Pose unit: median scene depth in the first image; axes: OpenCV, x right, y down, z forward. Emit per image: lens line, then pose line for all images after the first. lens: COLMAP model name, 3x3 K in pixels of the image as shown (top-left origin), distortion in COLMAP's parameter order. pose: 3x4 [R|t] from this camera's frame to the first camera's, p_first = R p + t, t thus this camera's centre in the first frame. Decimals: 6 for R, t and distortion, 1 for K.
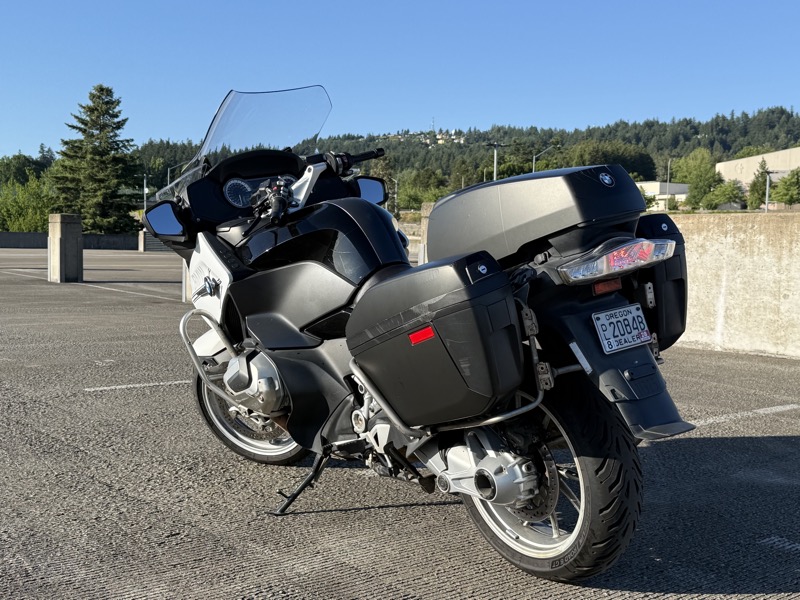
lens RADIAL K [[981.3, 0, 400.0], [0, 981.3, 300.0], [0, 0, 1]] dist [0.167357, -0.397031]
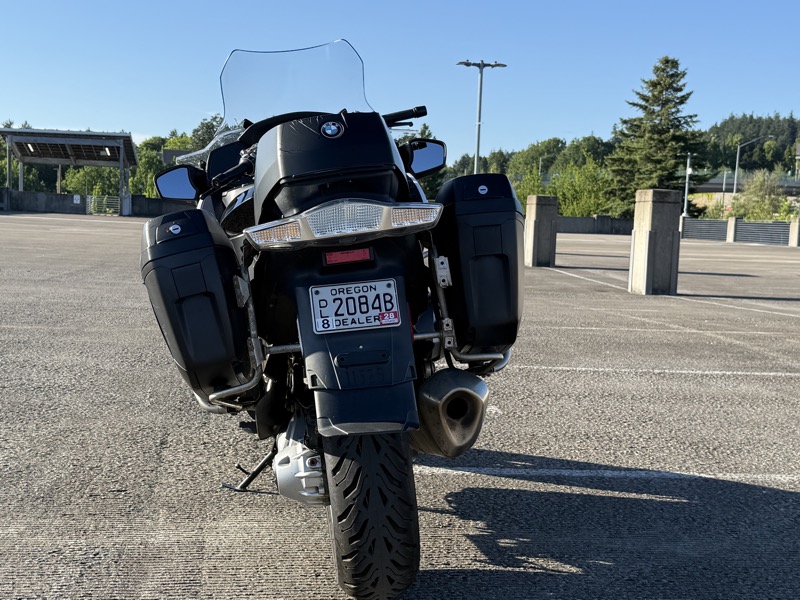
lens RADIAL K [[1081.3, 0, 400.0], [0, 1081.3, 300.0], [0, 0, 1]] dist [0.227678, -0.506081]
pose [[0.859866, 0.057781, -0.507239, 0.508523], [-0.054792, 0.998280, 0.020833, 0.001207], [0.507571, 0.009879, 0.861554, 0.152933]]
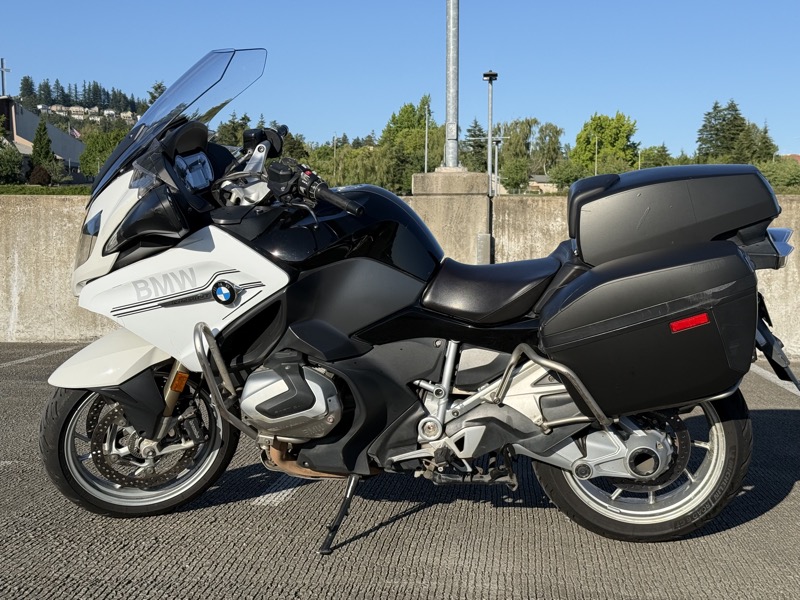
lens RADIAL K [[1137.9, 0, 400.0], [0, 1137.9, 300.0], [0, 0, 1]] dist [0.135638, -0.000987]
pose [[0.717838, -0.063365, 0.693321, -0.717085], [0.051749, 0.997951, 0.037628, -0.035199], [-0.694284, 0.008868, 0.719646, 0.225464]]
